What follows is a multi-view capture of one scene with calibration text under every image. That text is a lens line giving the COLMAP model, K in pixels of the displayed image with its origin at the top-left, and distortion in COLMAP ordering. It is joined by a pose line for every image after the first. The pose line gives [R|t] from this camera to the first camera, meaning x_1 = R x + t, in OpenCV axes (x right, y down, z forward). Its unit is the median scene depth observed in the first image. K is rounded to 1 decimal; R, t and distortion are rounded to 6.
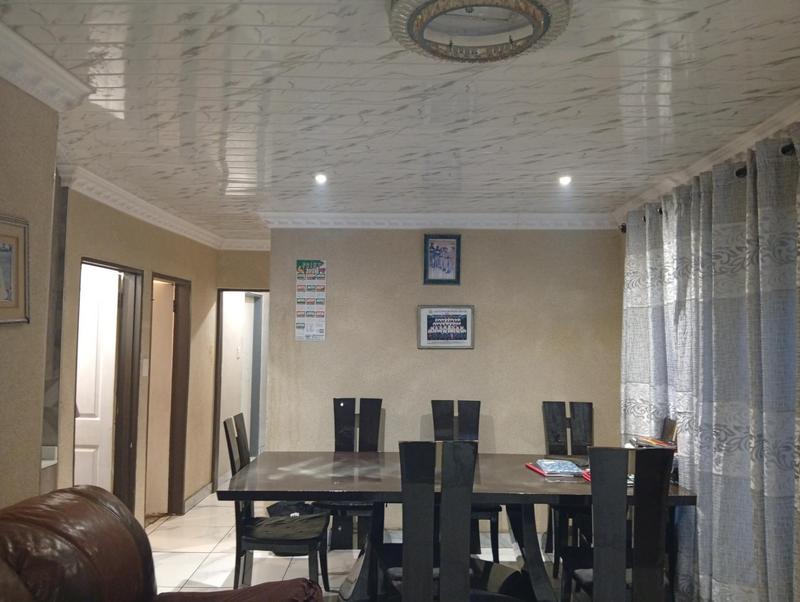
lens RADIAL K [[629.9, 0, 400.0], [0, 629.9, 301.0], [0, 0, 1]] dist [0.186766, -0.393521]
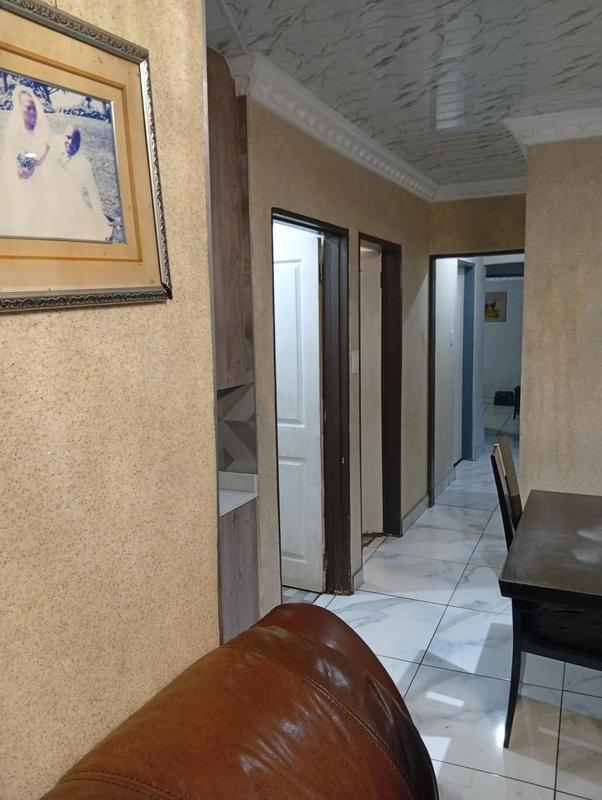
lens RADIAL K [[629.9, 0, 301.0], [0, 629.9, 400.0], [0, 0, 1]] dist [0.186766, -0.393521]
pose [[0.911474, 0.022888, -0.410721, -0.131751], [0.052753, 0.983703, 0.171887, 0.013627], [0.407962, -0.178337, 0.895412, 0.265822]]
